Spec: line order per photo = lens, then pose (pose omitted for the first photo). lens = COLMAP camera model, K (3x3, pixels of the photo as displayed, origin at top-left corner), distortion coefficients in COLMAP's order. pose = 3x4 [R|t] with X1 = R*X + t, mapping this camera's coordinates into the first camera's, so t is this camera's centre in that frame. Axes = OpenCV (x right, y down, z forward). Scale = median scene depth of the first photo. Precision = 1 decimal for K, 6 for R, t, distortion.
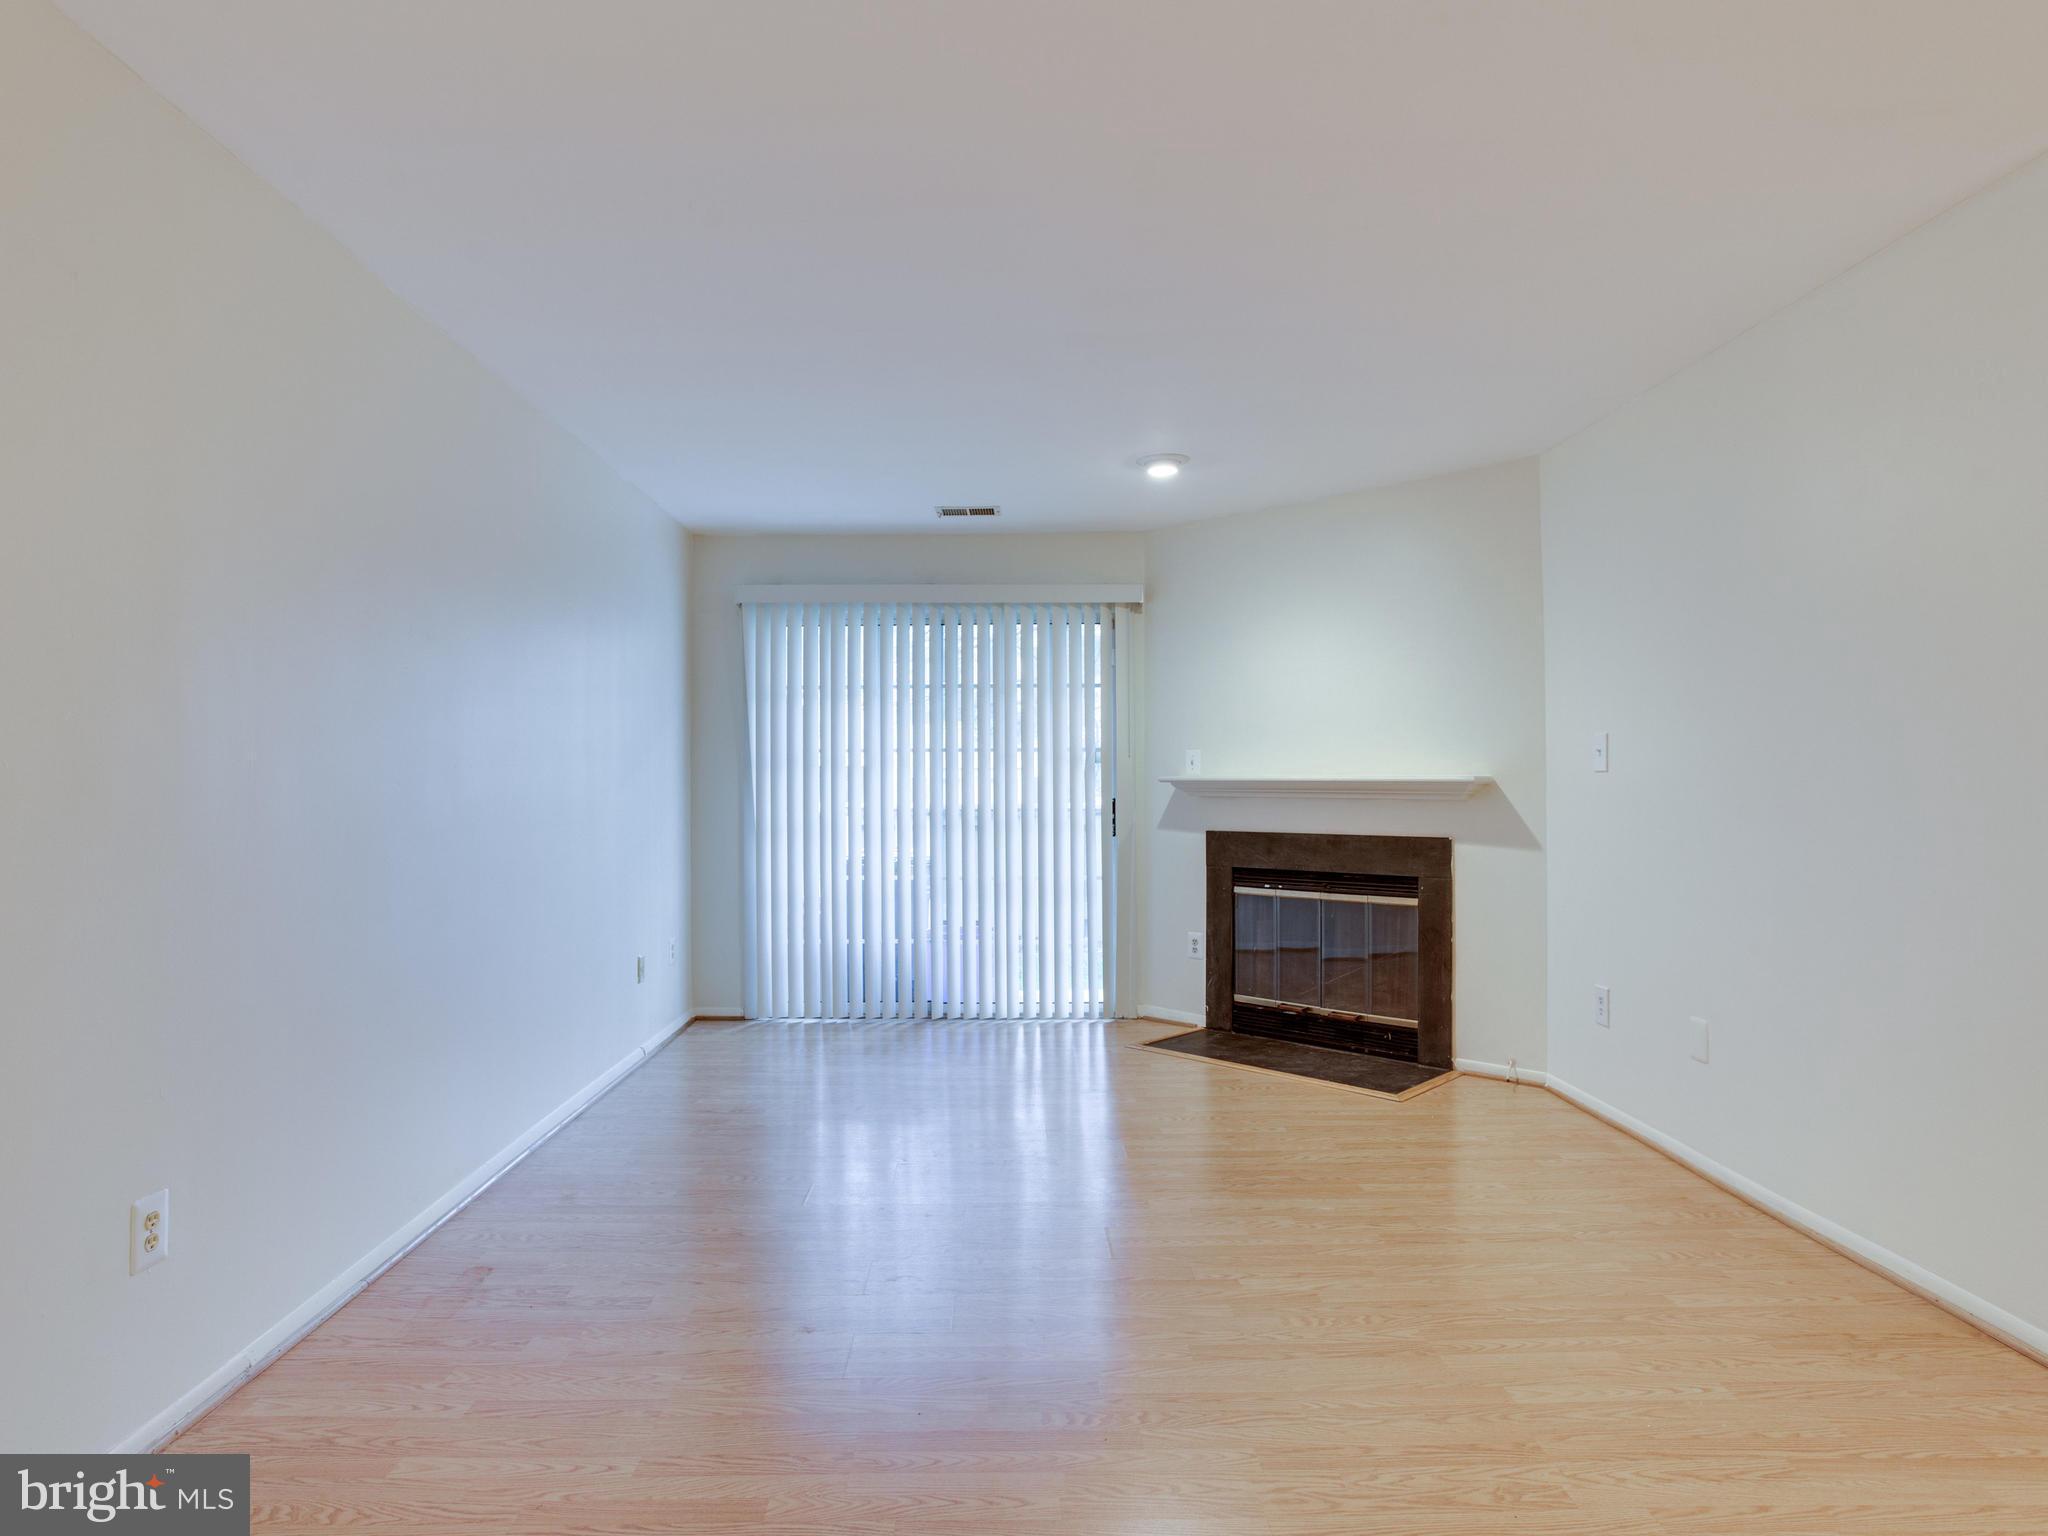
lens RADIAL K [[1128.2, 0, 1036.1], [0, 1128.2, 765.6], [0, 0, 1]] dist [-0.051769, 0.024888]
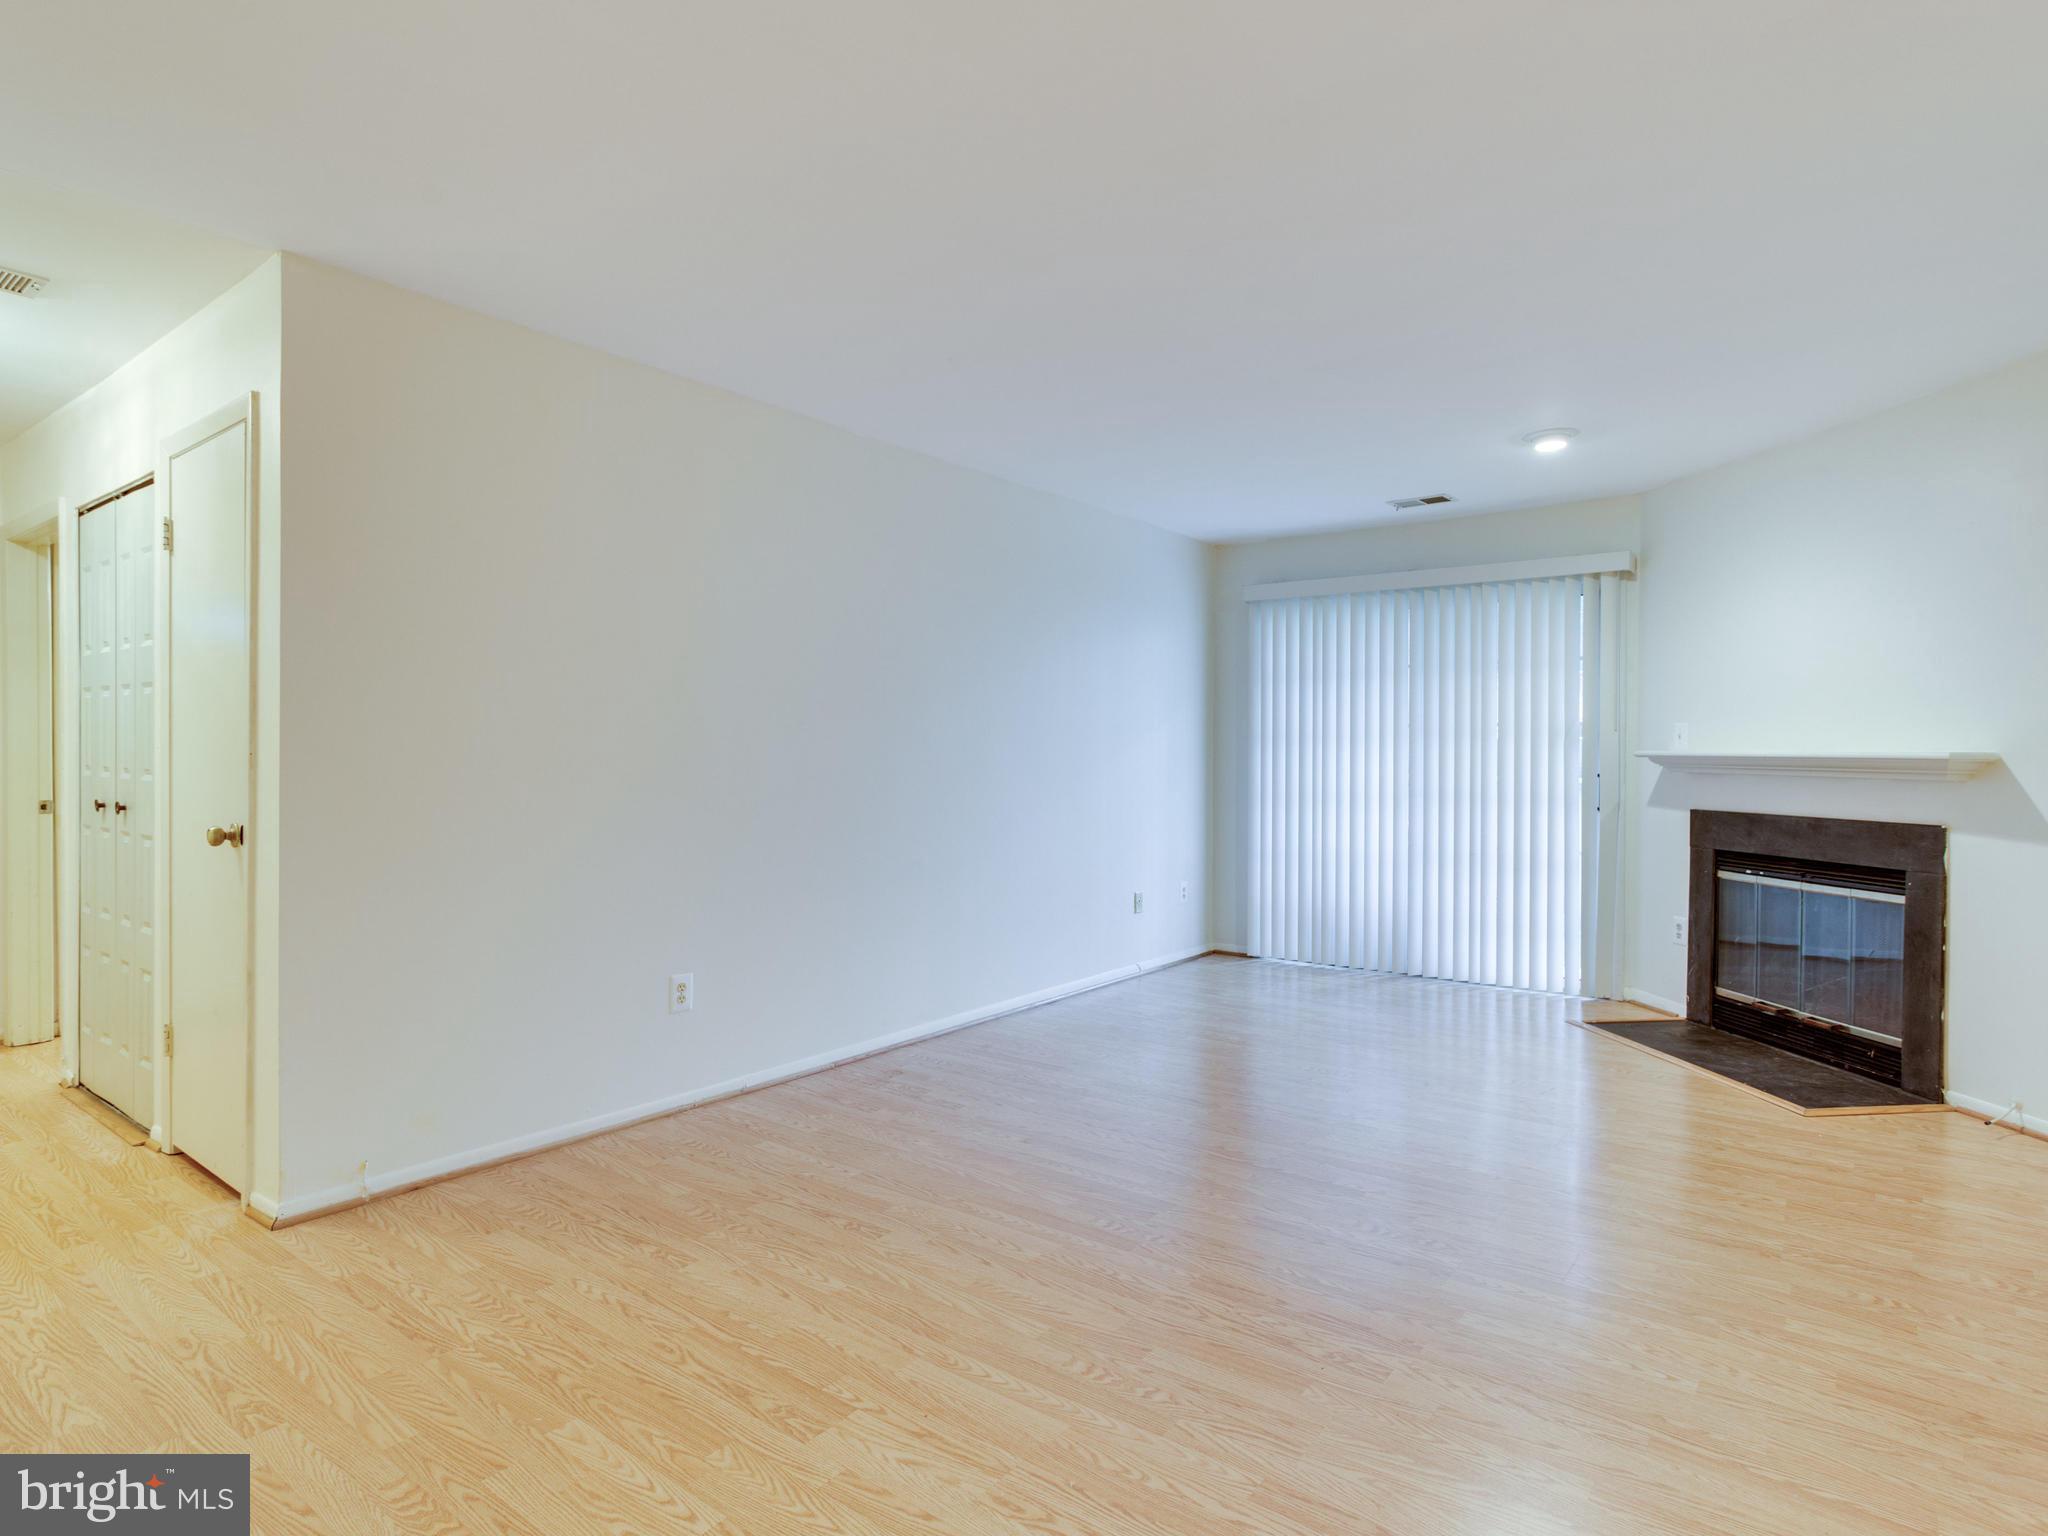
lens RADIAL K [[1115.7, 0, 1101.7], [0, 1115.7, 767.7], [0, 0, 1]] dist [-0.016234, 0.023215]
pose [[0.808726, 0.011609, -0.588071, 0.313602], [0.003341, 0.999698, 0.024328, -0.000998], [0.588176, -0.021640, 0.808443, -0.035653]]
